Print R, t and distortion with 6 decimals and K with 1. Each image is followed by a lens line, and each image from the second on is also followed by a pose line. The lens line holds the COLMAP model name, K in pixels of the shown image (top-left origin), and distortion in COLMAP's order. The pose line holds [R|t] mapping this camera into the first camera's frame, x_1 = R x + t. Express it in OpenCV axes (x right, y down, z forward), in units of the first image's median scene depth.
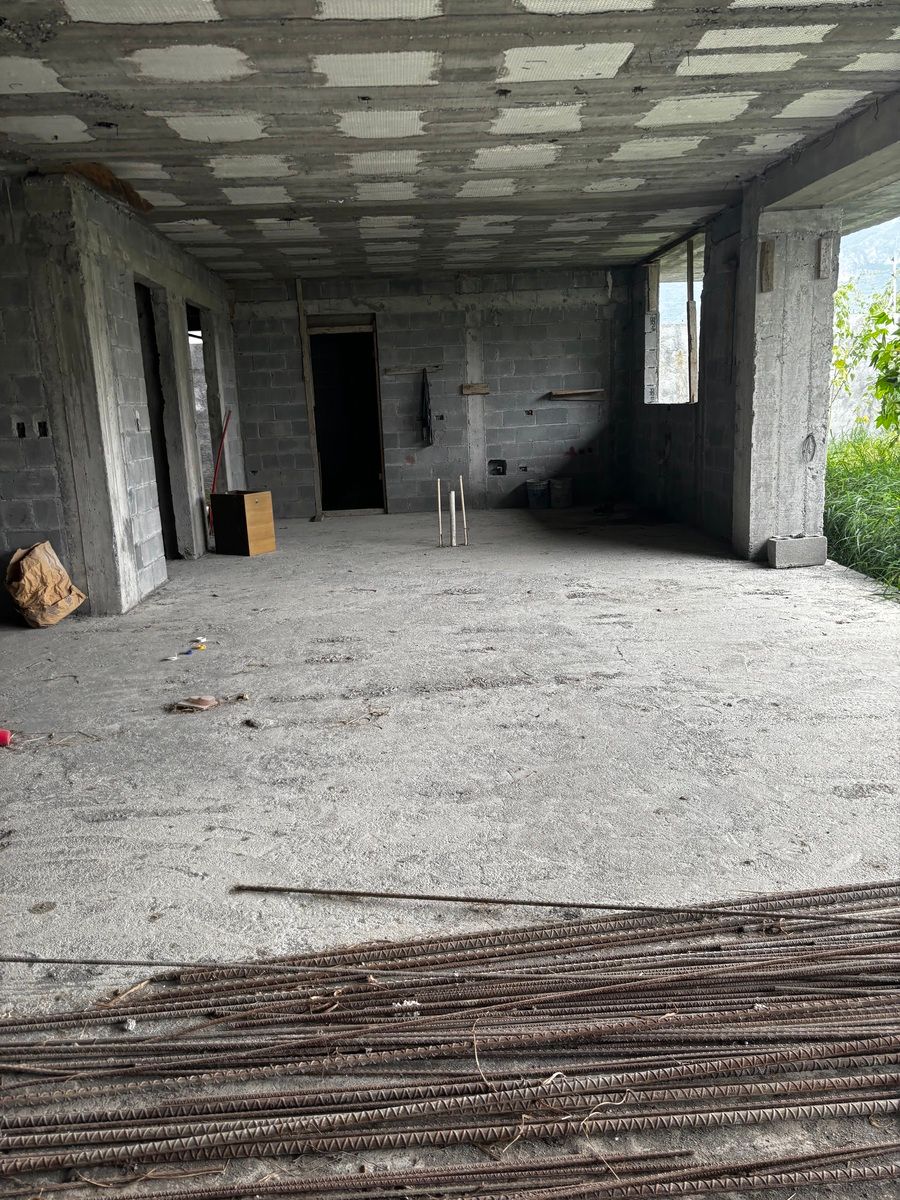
lens RADIAL K [[918.8, 0, 450.0], [0, 918.8, 600.0], [0, 0, 1]] dist [0.102371, -0.005678]
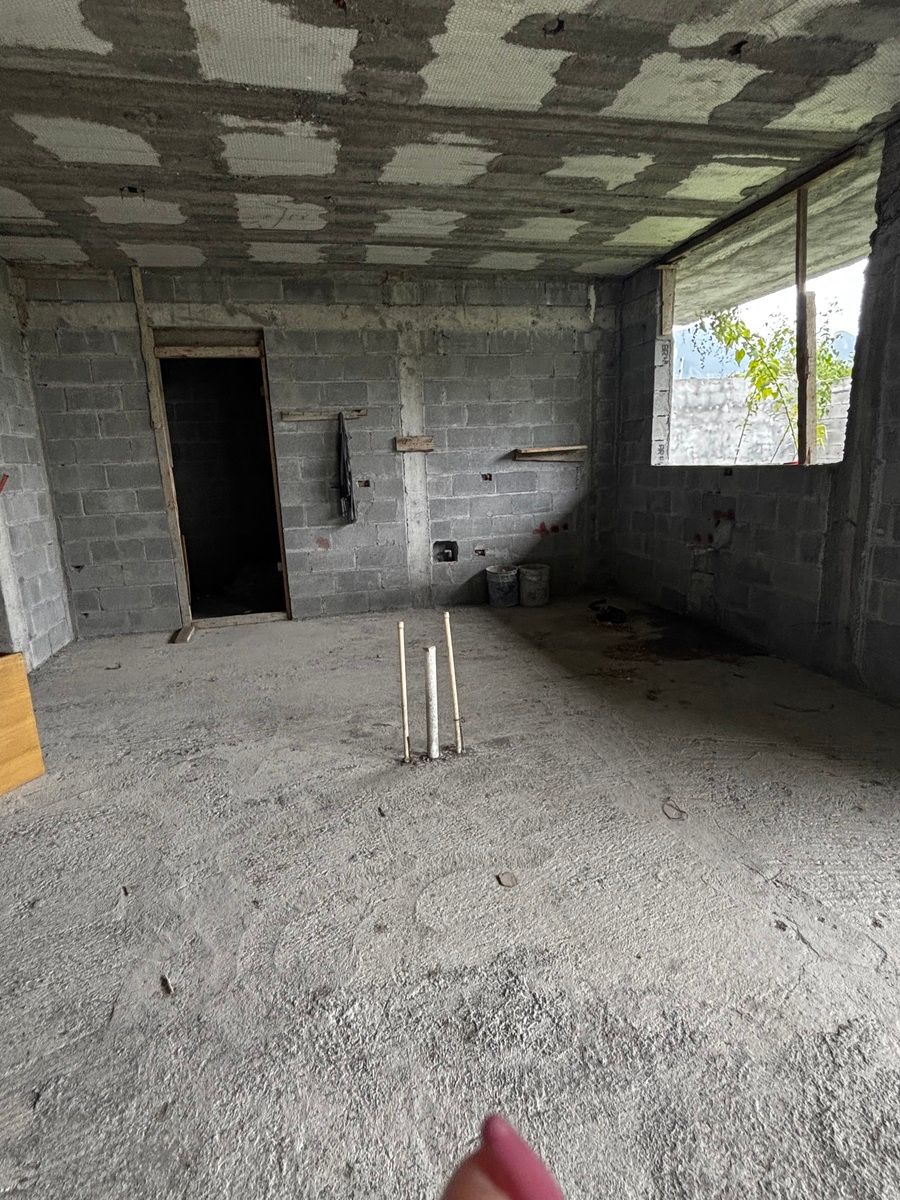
lens RADIAL K [[635.4, 0, 450.0], [0, 635.4, 600.0], [0, 0, 1]] dist [0.044909, -0.000573]
pose [[0.984982, -0.033052, 0.169465, -0.032212], [0.033356, 0.999443, 0.001055, -0.108631], [-0.169406, 0.004614, 0.985536, 0.516244]]
